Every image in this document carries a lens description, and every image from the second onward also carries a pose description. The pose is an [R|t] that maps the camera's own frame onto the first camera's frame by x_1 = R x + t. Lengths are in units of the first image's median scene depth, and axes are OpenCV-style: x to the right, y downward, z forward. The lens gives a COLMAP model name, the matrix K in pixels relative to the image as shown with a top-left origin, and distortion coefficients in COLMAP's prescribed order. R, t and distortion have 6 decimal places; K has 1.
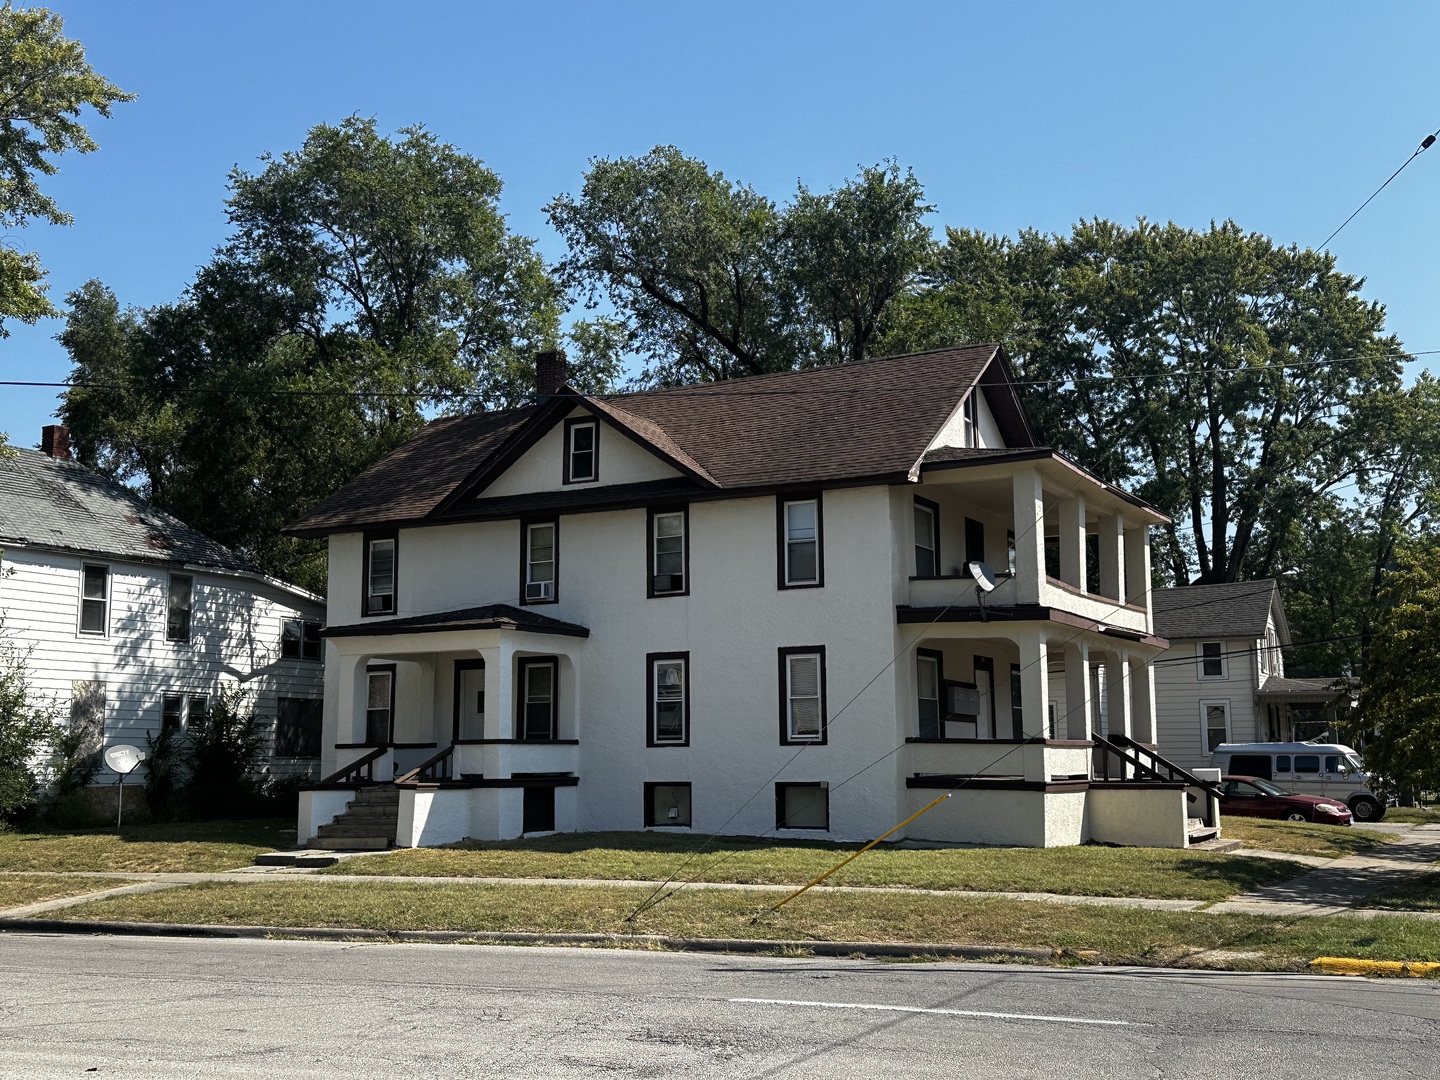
lens RADIAL K [[1632.4, 0, 720.0], [0, 1632.4, 540.0], [0, 0, 1]] dist [0.054578, 0.370361]
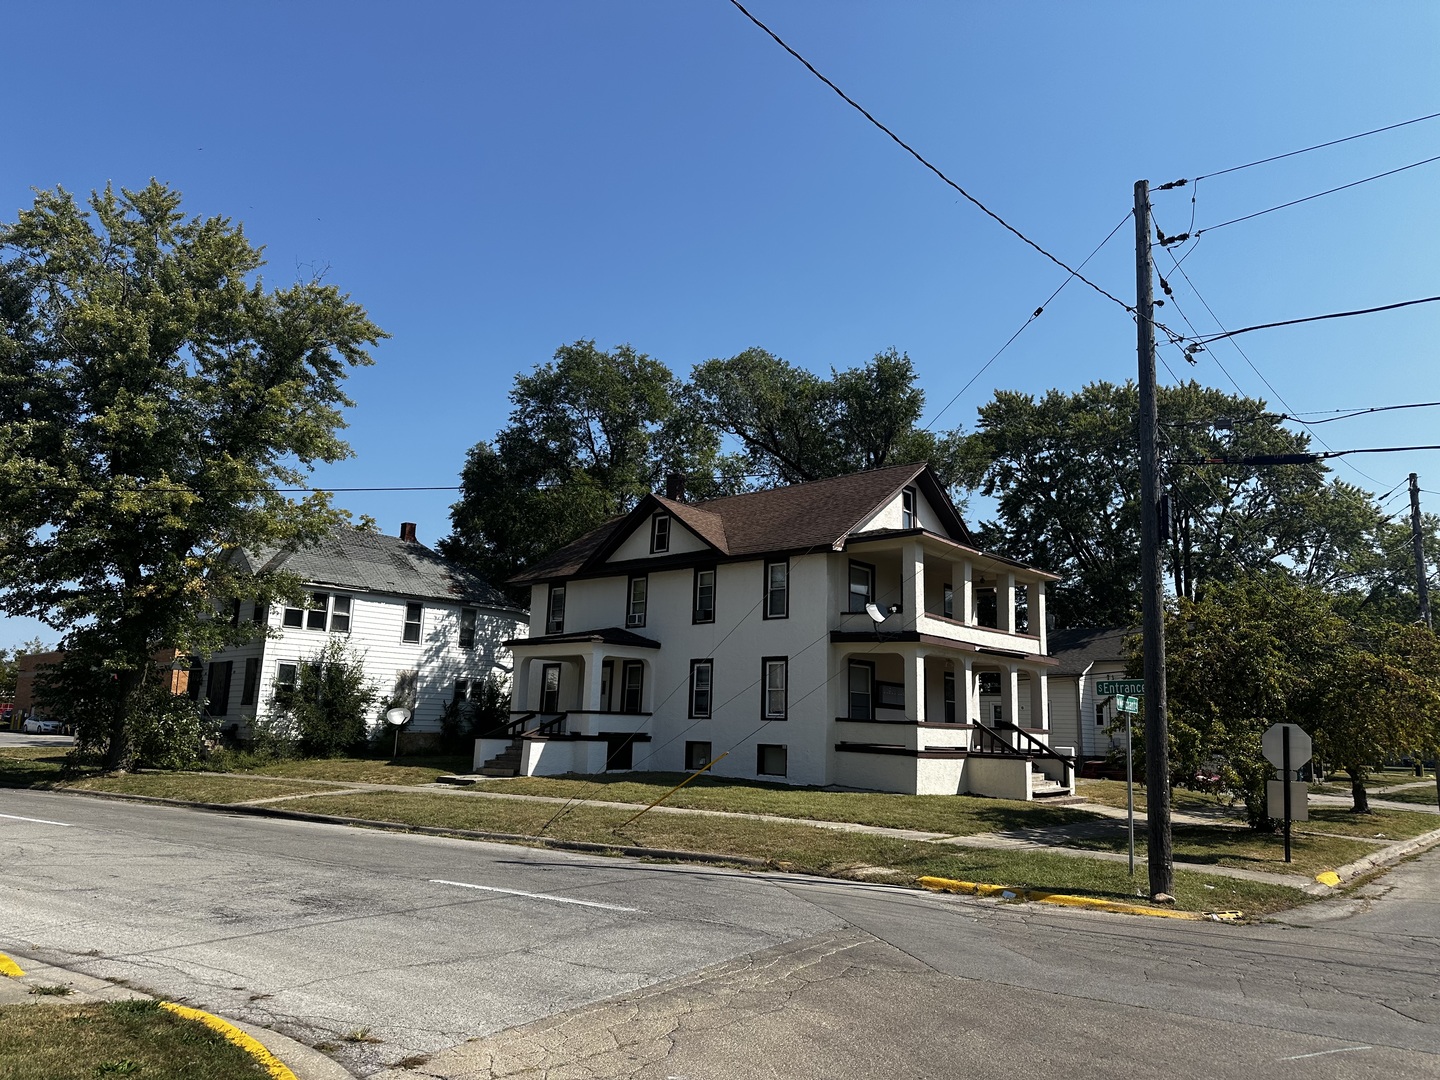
lens RADIAL K [[999.7, 0, 720.0], [0, 999.7, 540.0], [0, 0, 1]] dist [0.100047, -0.000573]
pose [[0.976381, -0.006064, -0.215972, 0.188521], [-0.005457, 0.998595, -0.052710, 0.004279], [0.215988, 0.052644, 0.974976, 0.045195]]
